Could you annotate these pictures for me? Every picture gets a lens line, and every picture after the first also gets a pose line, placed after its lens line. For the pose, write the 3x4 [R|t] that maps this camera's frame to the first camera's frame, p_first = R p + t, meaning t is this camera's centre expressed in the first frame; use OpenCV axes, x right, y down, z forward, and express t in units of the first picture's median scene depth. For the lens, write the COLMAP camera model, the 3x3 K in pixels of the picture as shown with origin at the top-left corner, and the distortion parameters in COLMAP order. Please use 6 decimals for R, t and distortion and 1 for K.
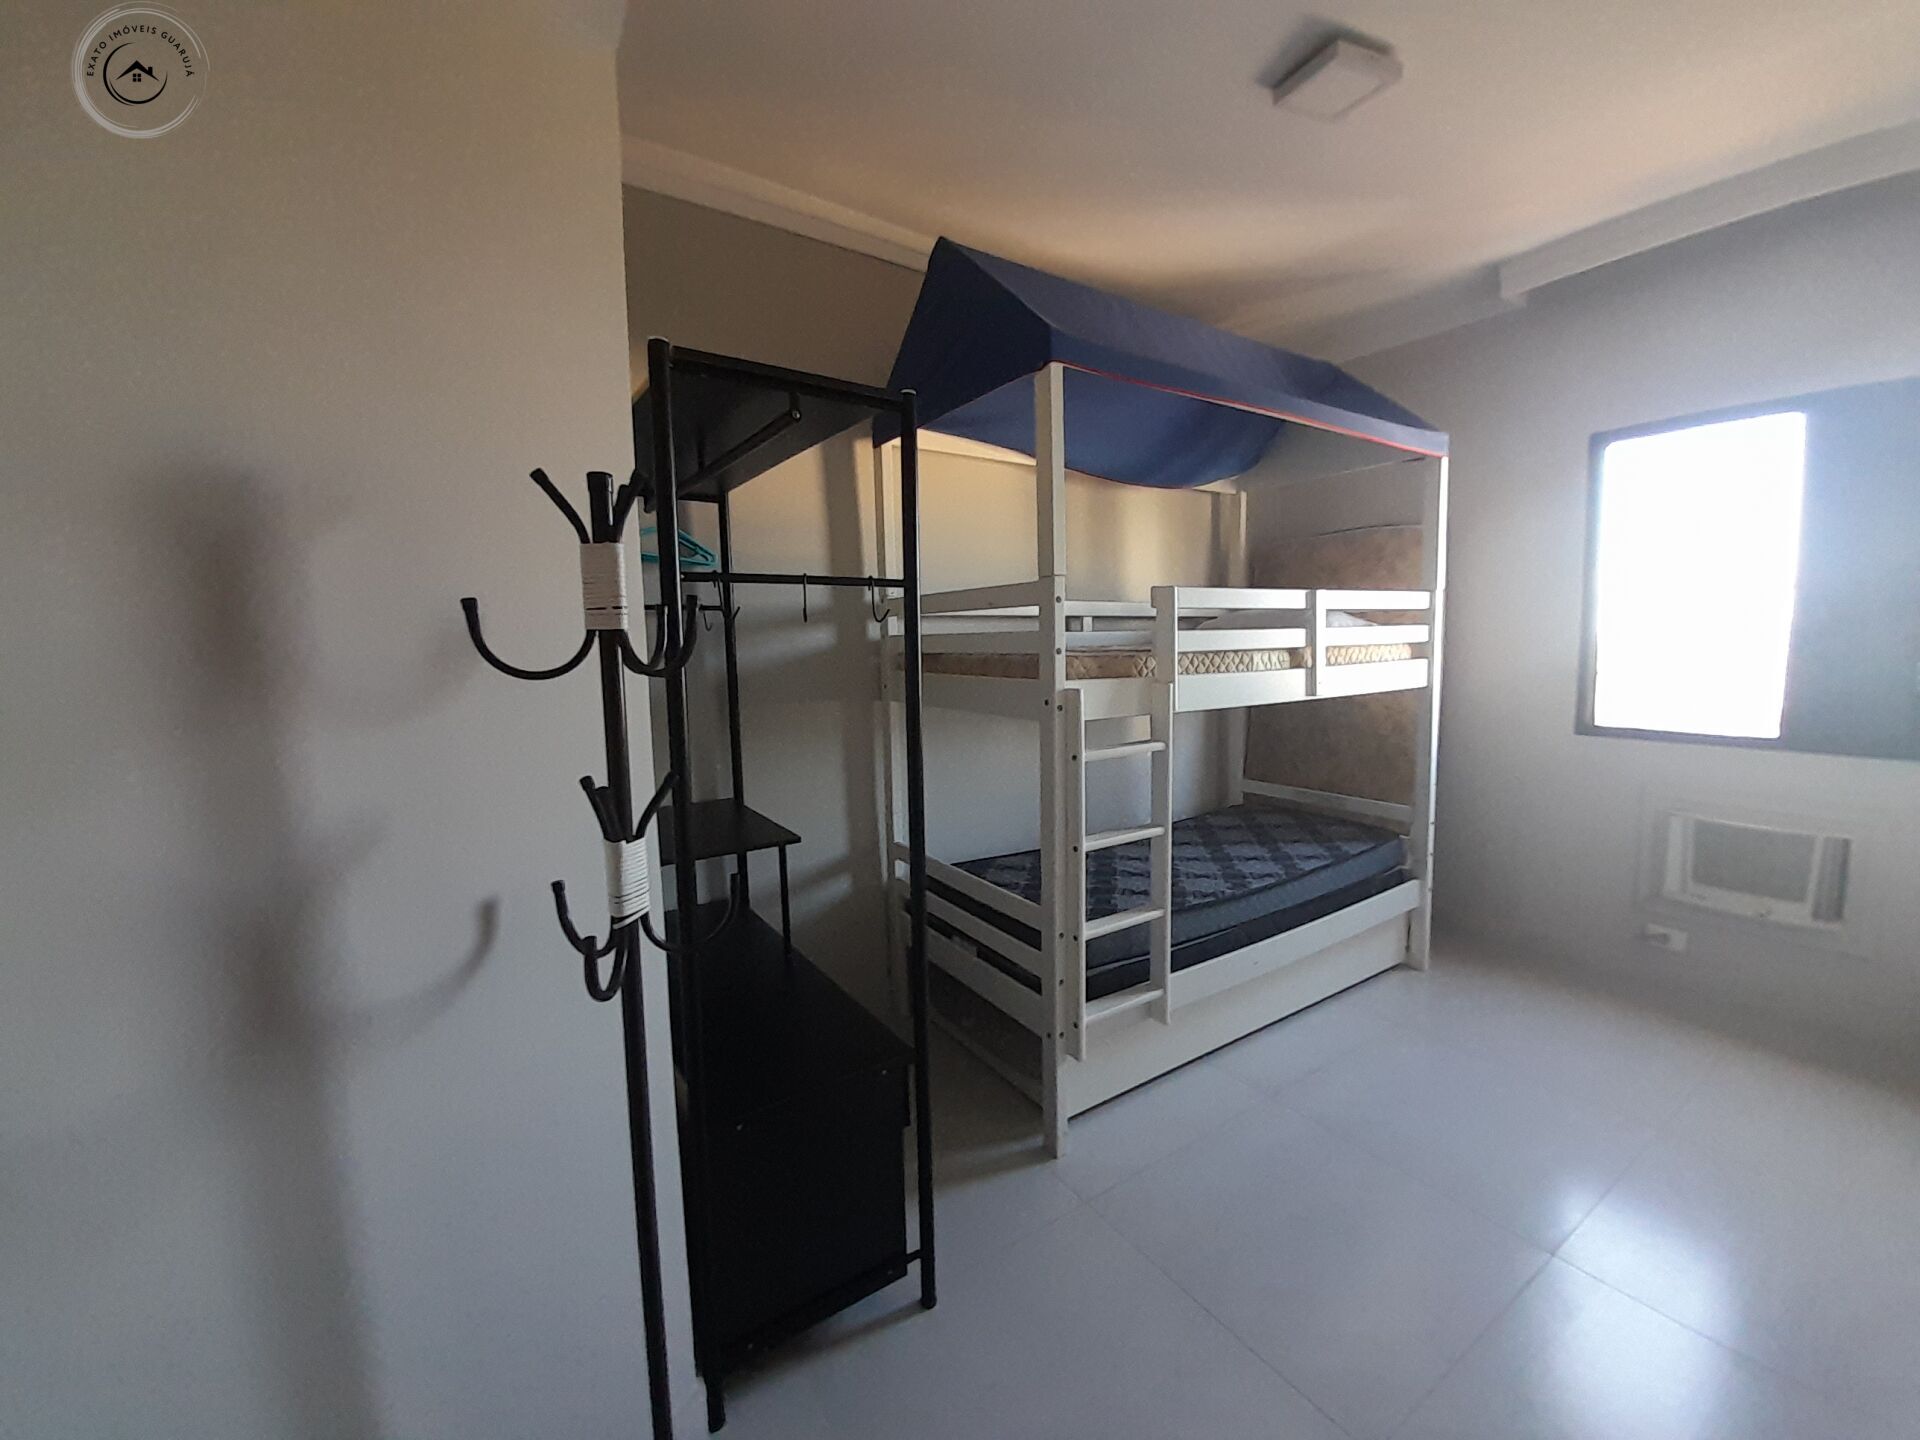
lens RADIAL K [[760.1, 0, 991.3], [0, 760.1, 712.6], [0, 0, 1]] dist [0.004086, -0.010818]
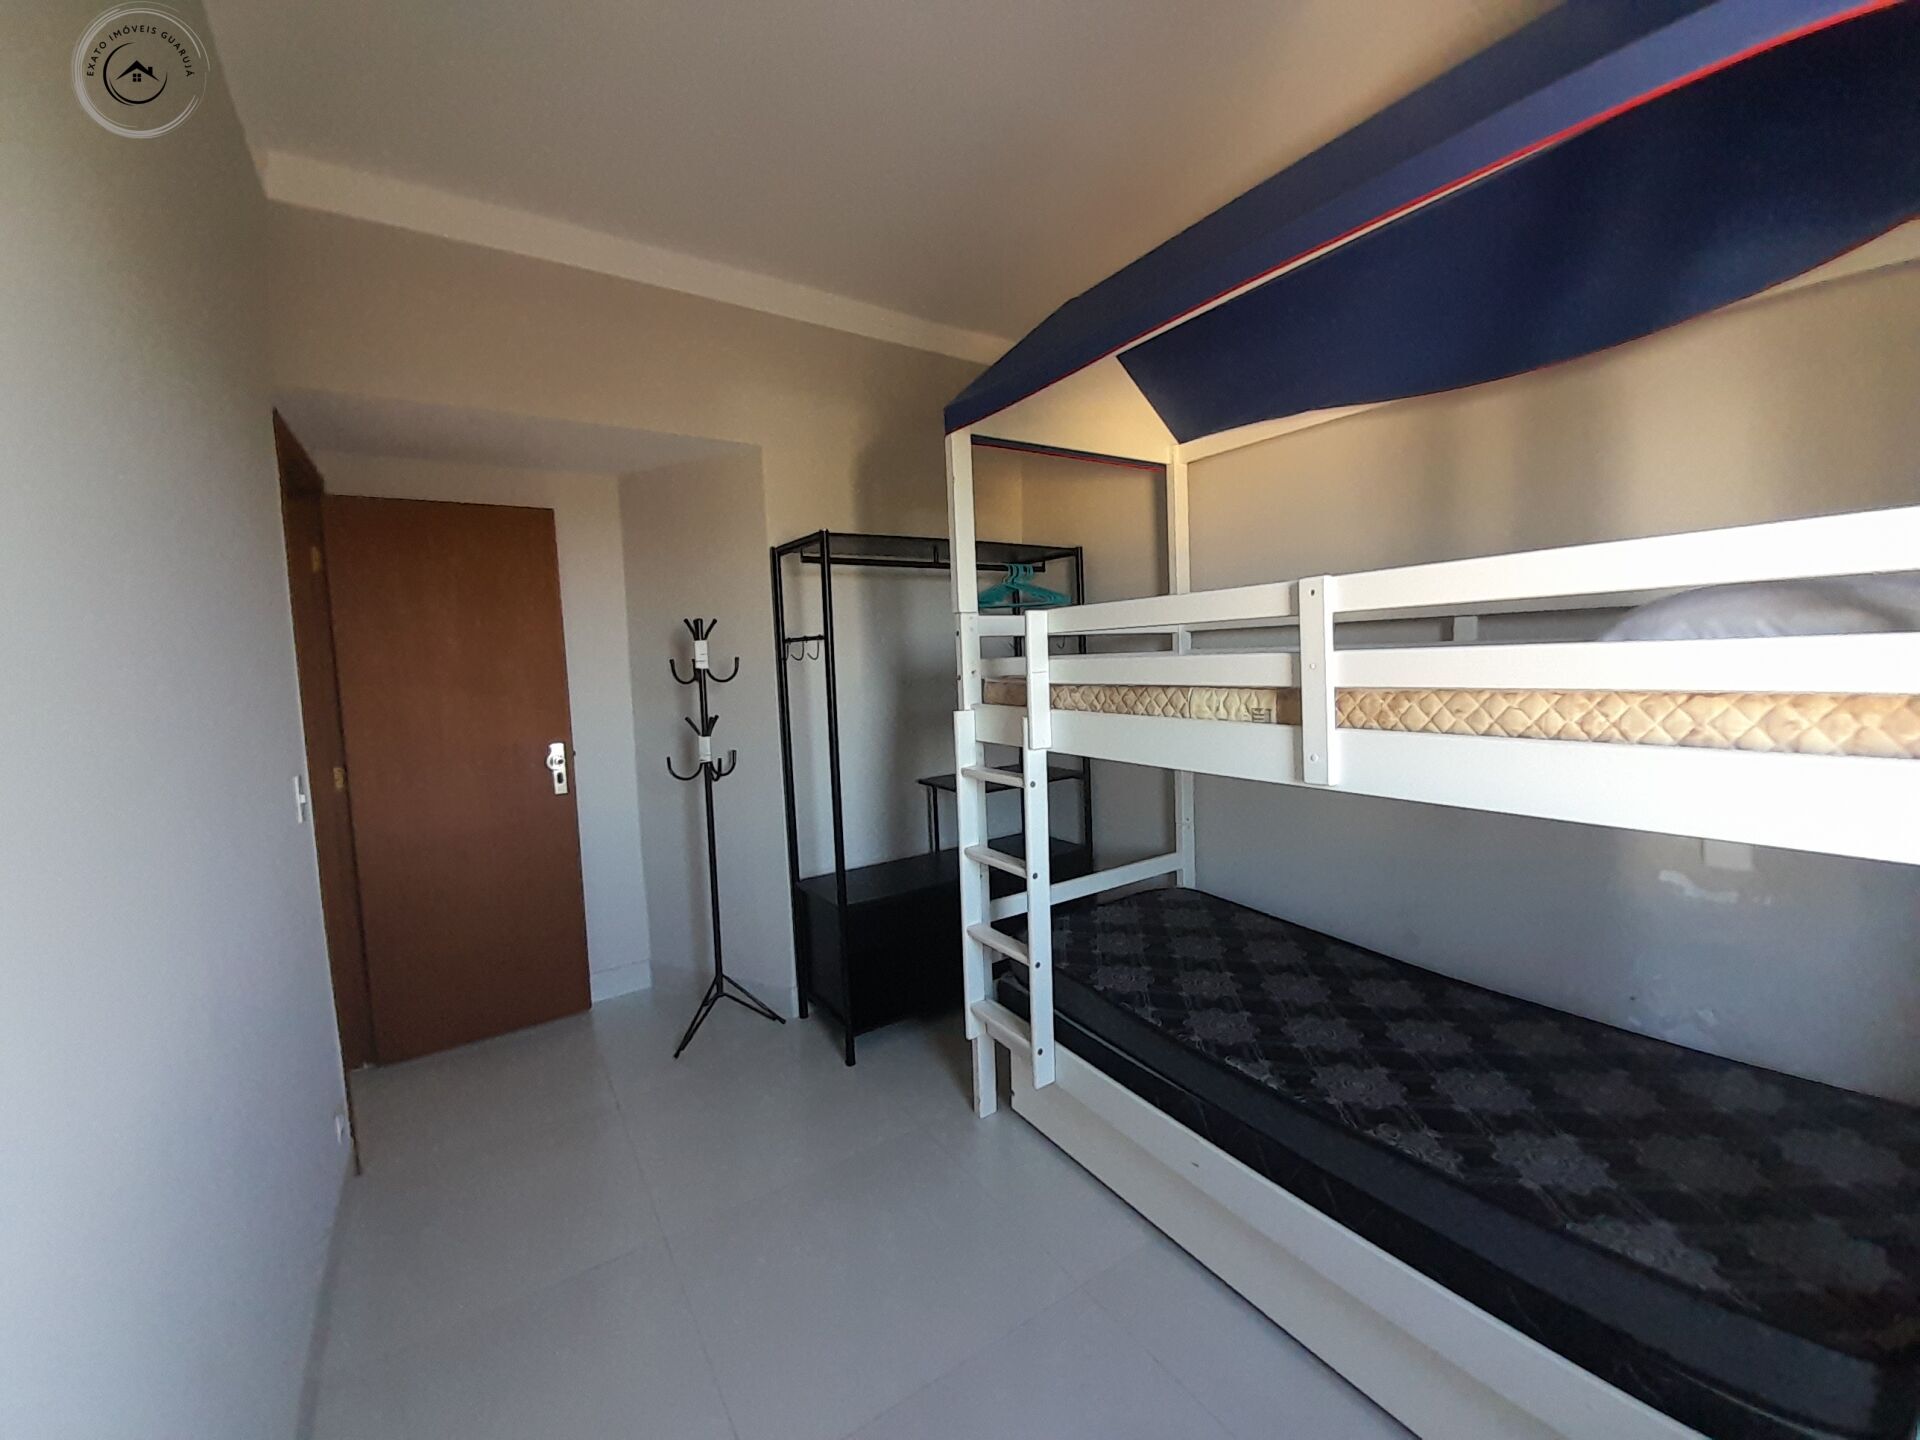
lens RADIAL K [[760.1, 0, 991.3], [0, 760.1, 712.6], [0, 0, 1]] dist [0.004086, -0.010818]
pose [[0.014515, 0.090849, -0.995759, 0.943021], [-0.064415, 0.993880, 0.089739, -0.102773], [0.997818, 0.062839, 0.020278, 0.785221]]
